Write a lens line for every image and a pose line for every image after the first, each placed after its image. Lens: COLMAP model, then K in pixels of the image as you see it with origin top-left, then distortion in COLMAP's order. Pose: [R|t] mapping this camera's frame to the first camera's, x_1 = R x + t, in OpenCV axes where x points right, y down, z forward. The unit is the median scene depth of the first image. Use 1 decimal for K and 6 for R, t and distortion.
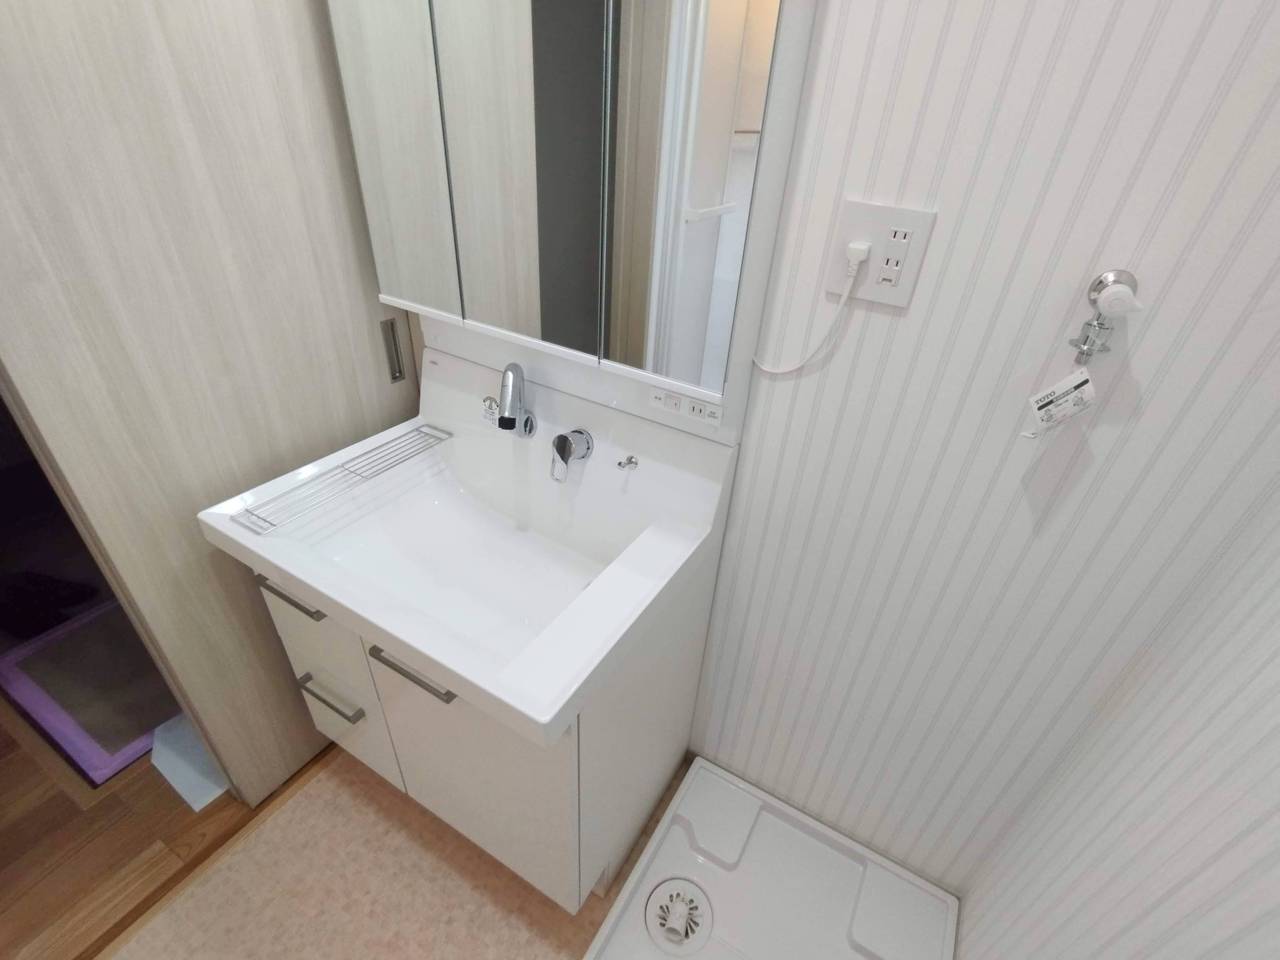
lens RADIAL K [[596.8, 0, 658.2], [0, 596.8, 498.5], [0, 0, 1]] dist [-0.002611, 0.005686]
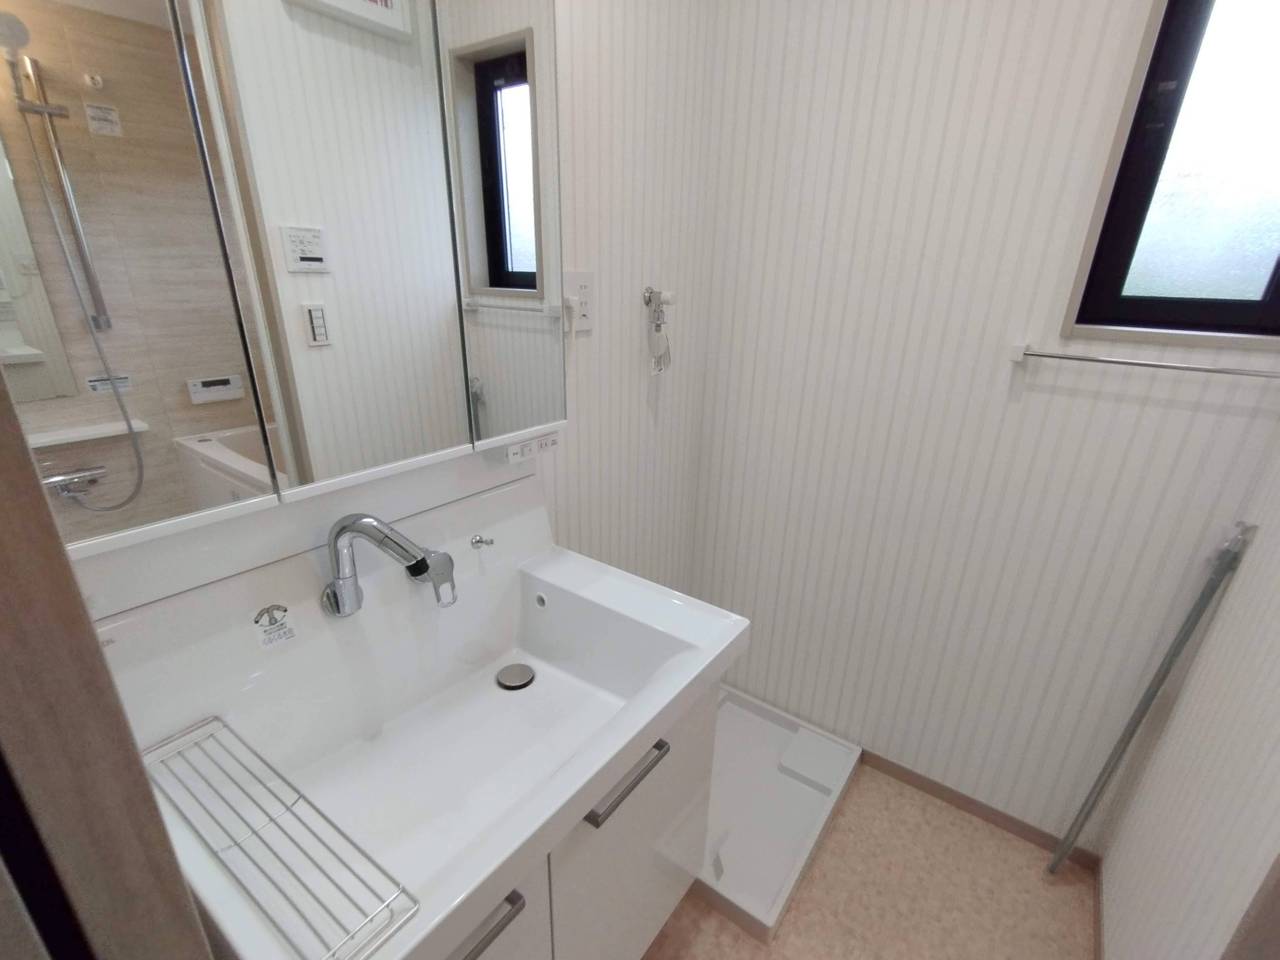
lens RADIAL K [[591.5, 0, 659.2], [0, 591.5, 496.9], [0, 0, 1]] dist [-0.001851, 0.006724]
pose [[0.096436, -0.422832, 0.901062, -1.037317], [0.540100, 0.782642, 0.309458, -0.309941], [-0.836057, 0.456821, 0.303847, 0.482861]]
